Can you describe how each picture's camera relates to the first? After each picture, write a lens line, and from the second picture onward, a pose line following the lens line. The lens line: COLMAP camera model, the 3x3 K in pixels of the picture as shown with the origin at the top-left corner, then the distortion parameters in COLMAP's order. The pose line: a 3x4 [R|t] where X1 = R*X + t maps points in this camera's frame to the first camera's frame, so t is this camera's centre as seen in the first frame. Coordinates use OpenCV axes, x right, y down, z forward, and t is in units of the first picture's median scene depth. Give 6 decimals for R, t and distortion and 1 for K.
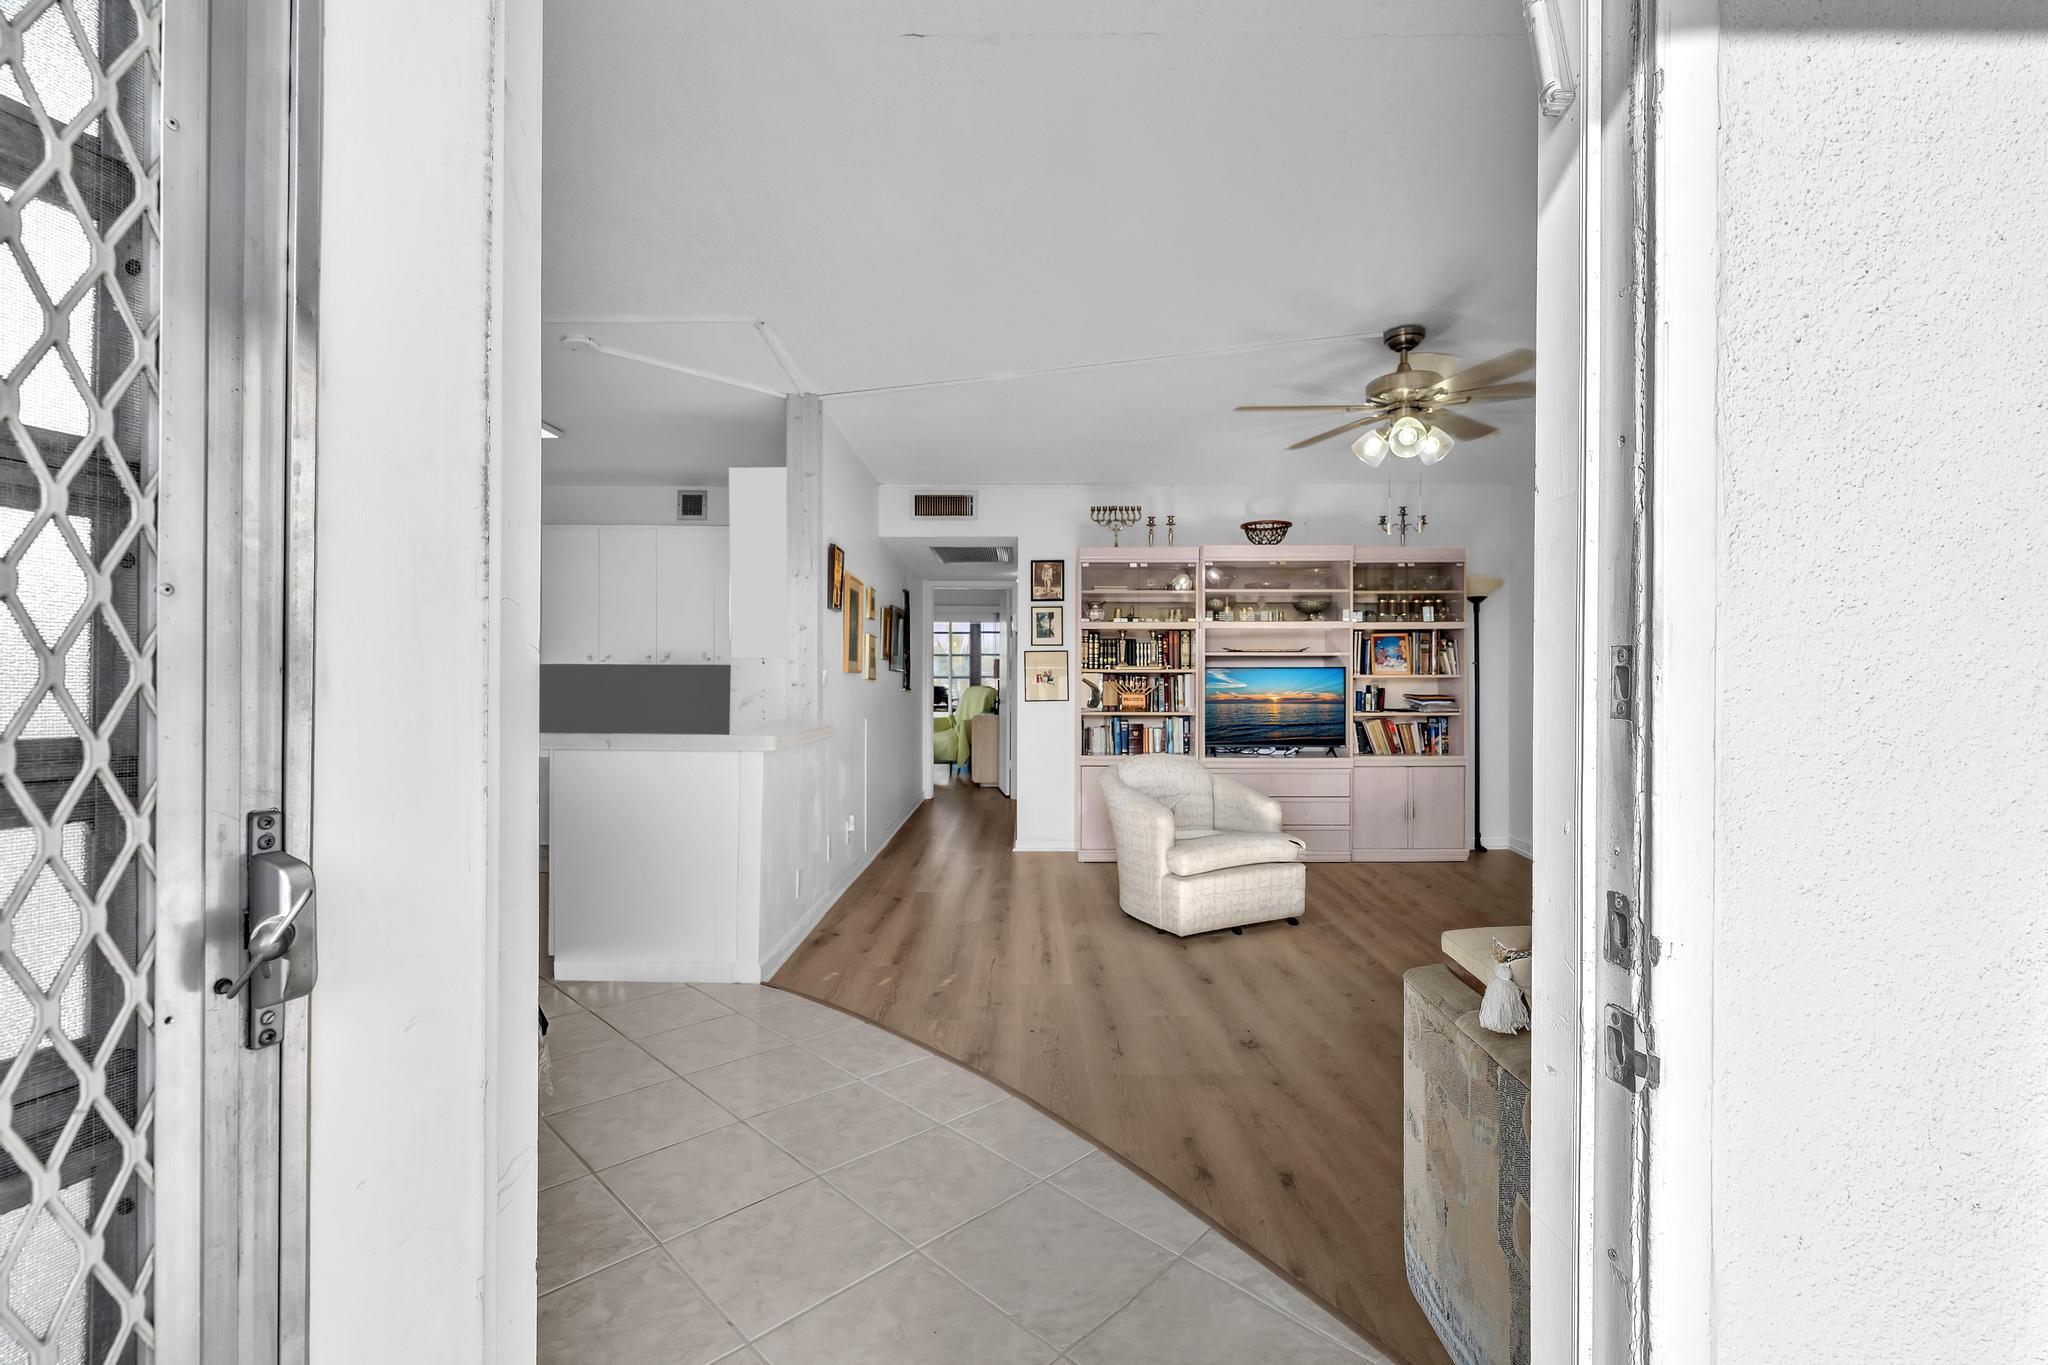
lens RADIAL K [[918.2, 0, 1020.0], [0, 918.2, 676.6], [0, 0, 1]] dist [-0.004488, 0.000844]
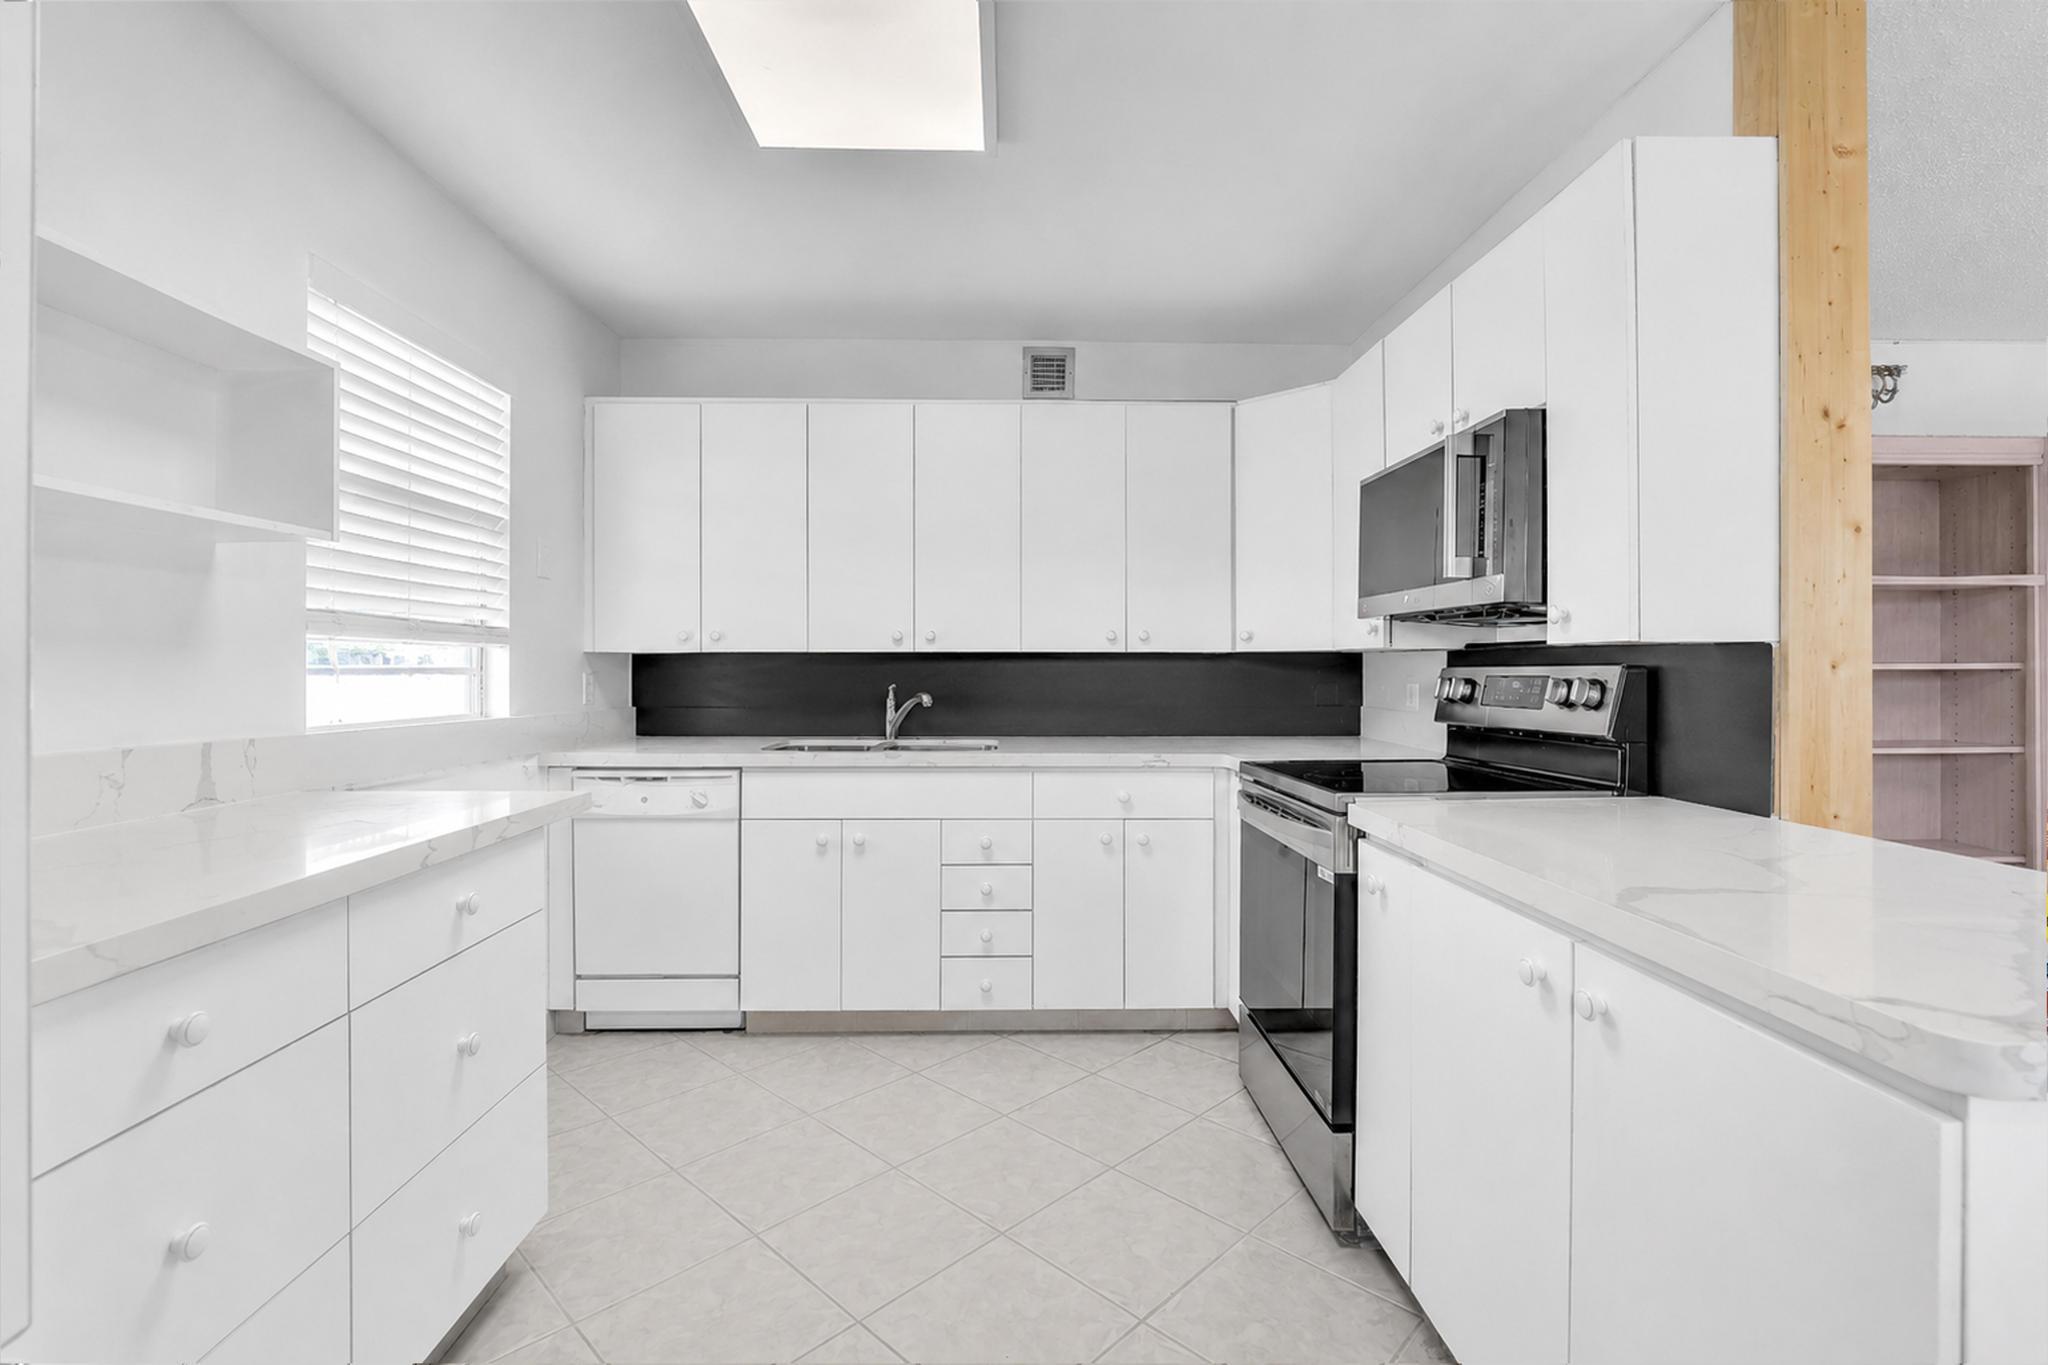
lens RADIAL K [[918.2, 0, 1020.0], [0, 918.2, 676.6], [0, 0, 1]] dist [-0.004488, 0.000844]
pose [[0.999585, -0.005072, 0.028344, -0.419874], [0.004608, 0.999854, 0.016425, -0.009857], [-0.028423, -0.016288, 0.999463, 0.464128]]
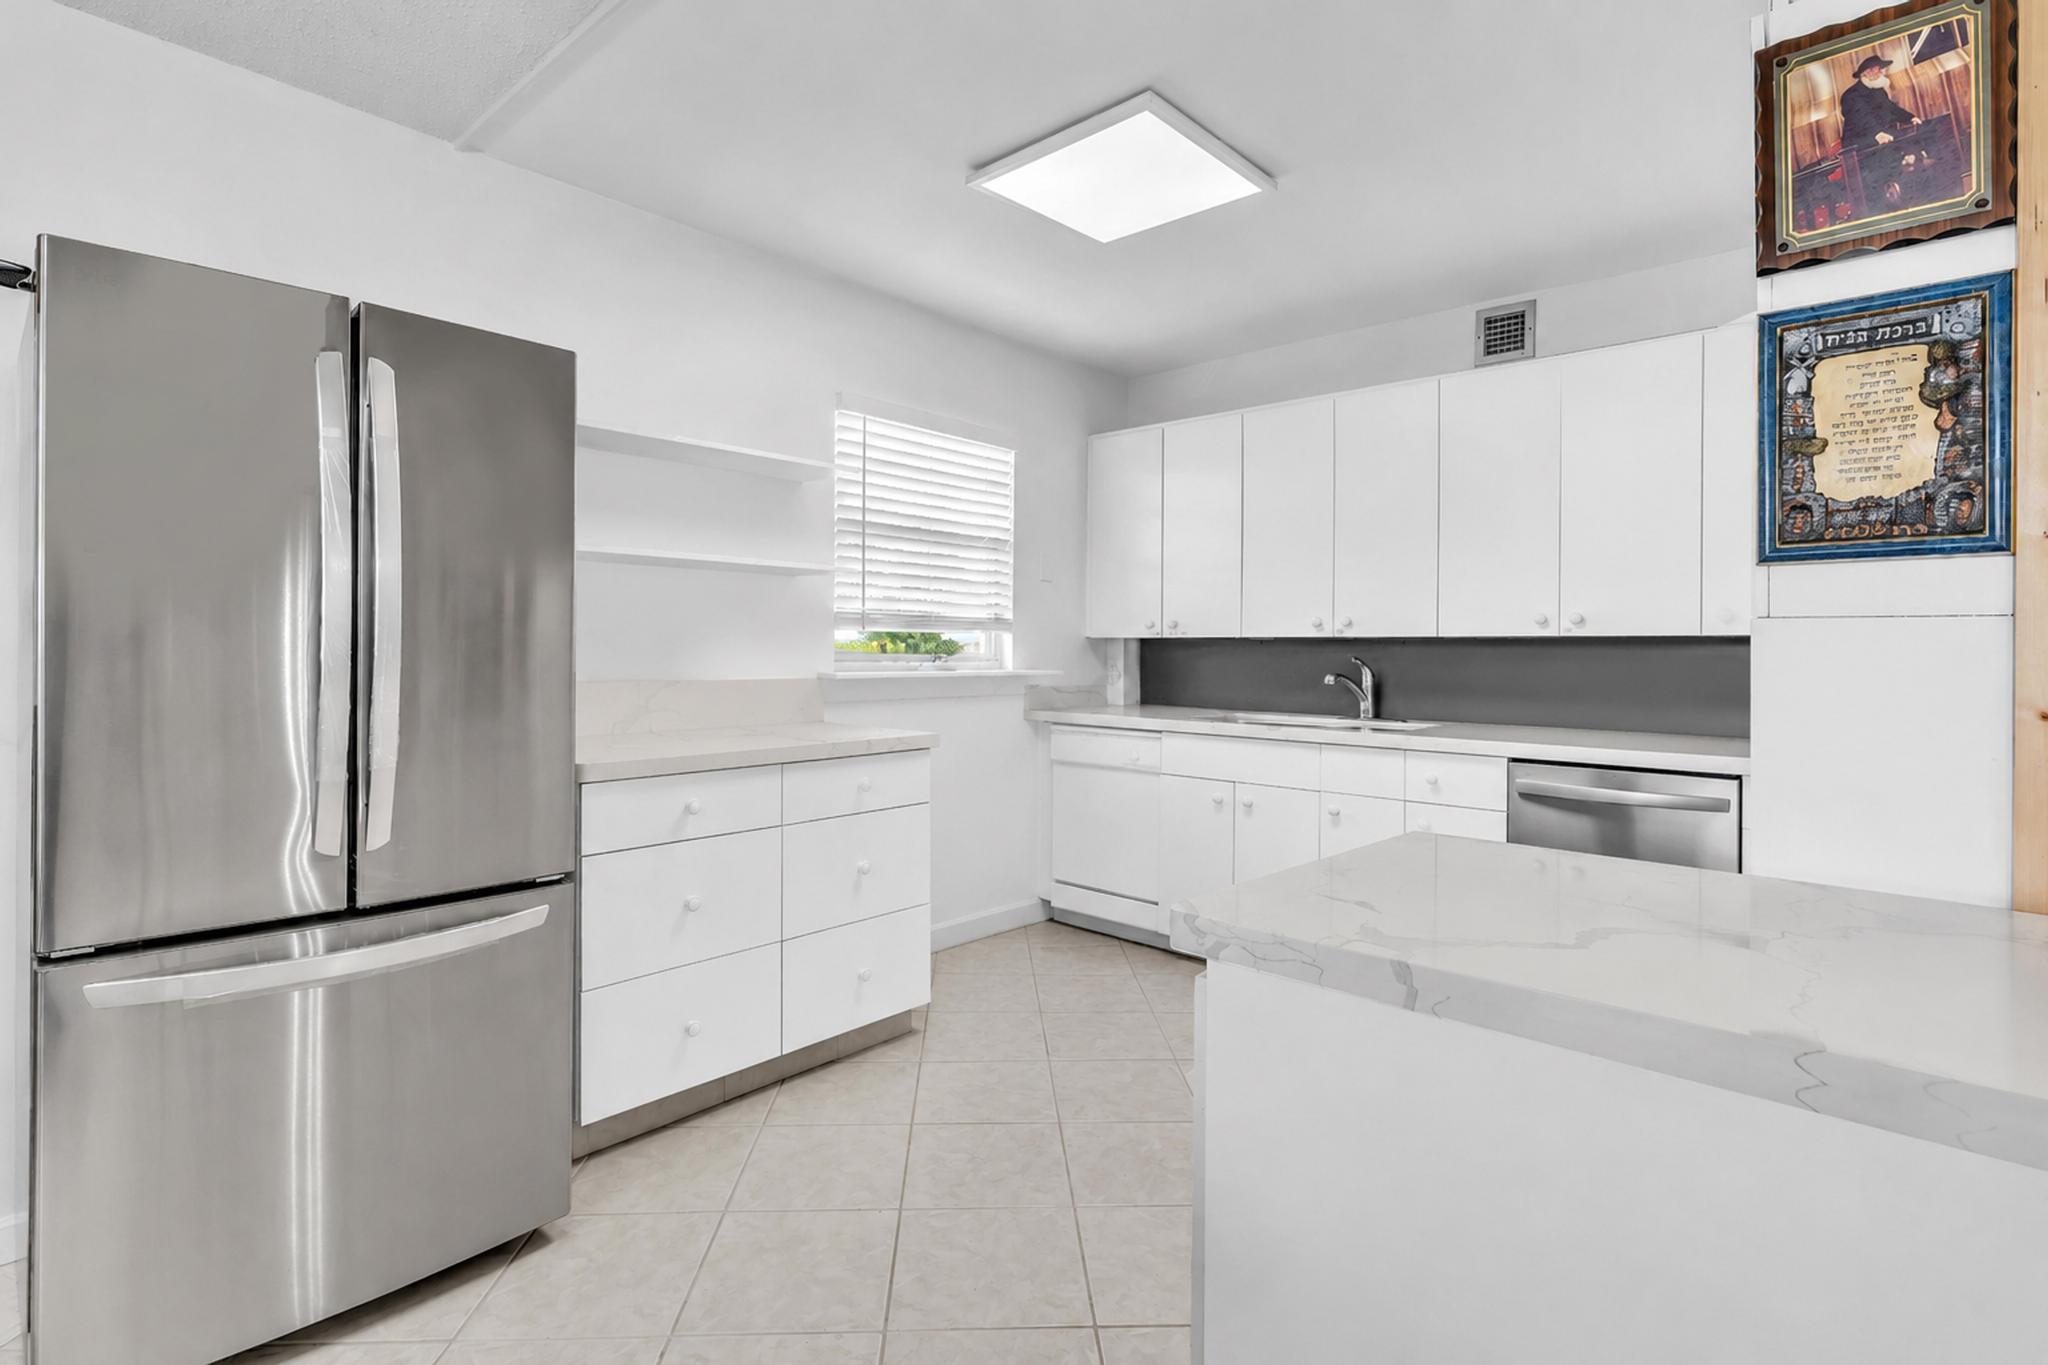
lens RADIAL K [[952.7, 0, 1017.4], [0, 952.7, 670.1], [0, 0, 1]] dist [-0.001552, 0.000670]
pose [[0.749753, 0.017948, -0.661474, -0.217032], [-0.002416, 0.999700, 0.024387, -0.007926], [0.661713, -0.016686, 0.749572, 0.434679]]
